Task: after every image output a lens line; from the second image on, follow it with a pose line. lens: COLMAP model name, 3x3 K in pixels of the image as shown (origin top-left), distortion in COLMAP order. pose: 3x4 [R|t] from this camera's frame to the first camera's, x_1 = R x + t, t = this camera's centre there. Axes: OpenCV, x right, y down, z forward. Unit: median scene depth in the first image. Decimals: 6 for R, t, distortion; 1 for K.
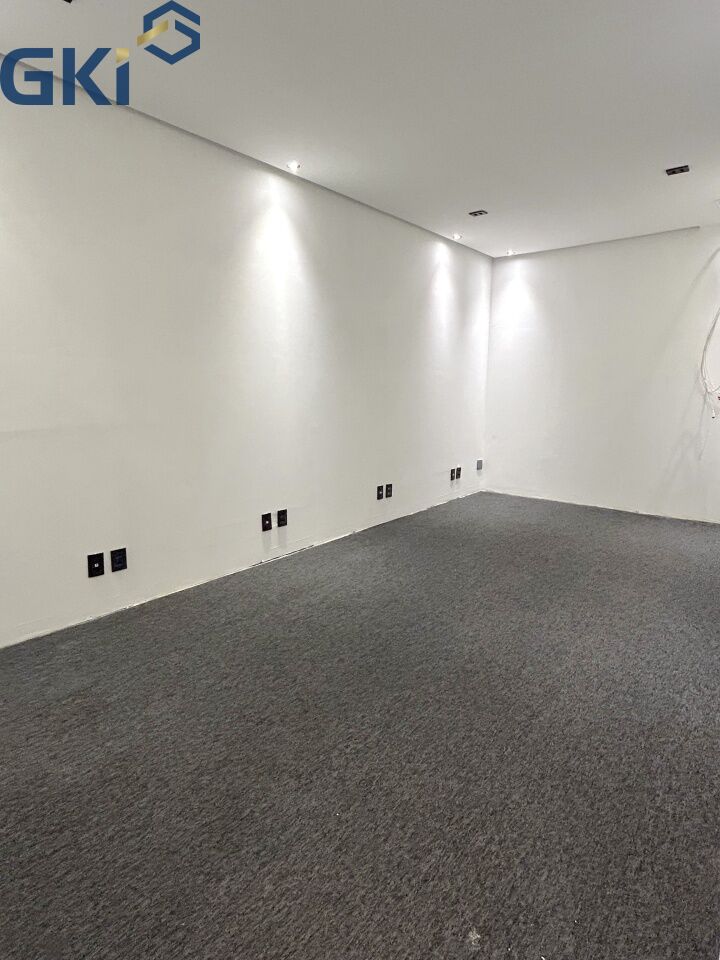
lens RADIAL K [[542.7, 0, 359.3], [0, 542.7, 476.8], [0, 0, 1]] dist [-0.002790, -0.001039]
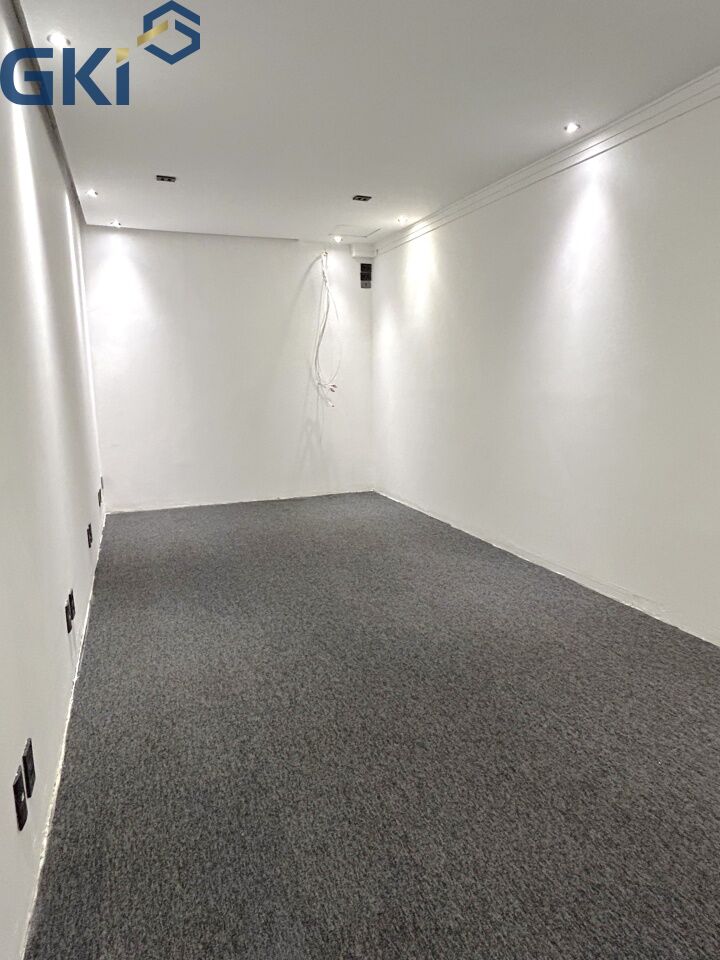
lens RADIAL K [[596.5, 0, 359.3], [0, 596.5, 483.5], [0, 0, 1]] dist [0.001993, 0.002263]
pose [[0.482131, -0.170504, 0.859348, -0.750135], [0.160030, 0.981516, 0.104959, -0.111047], [-0.861359, 0.086917, 0.500505, 0.482572]]
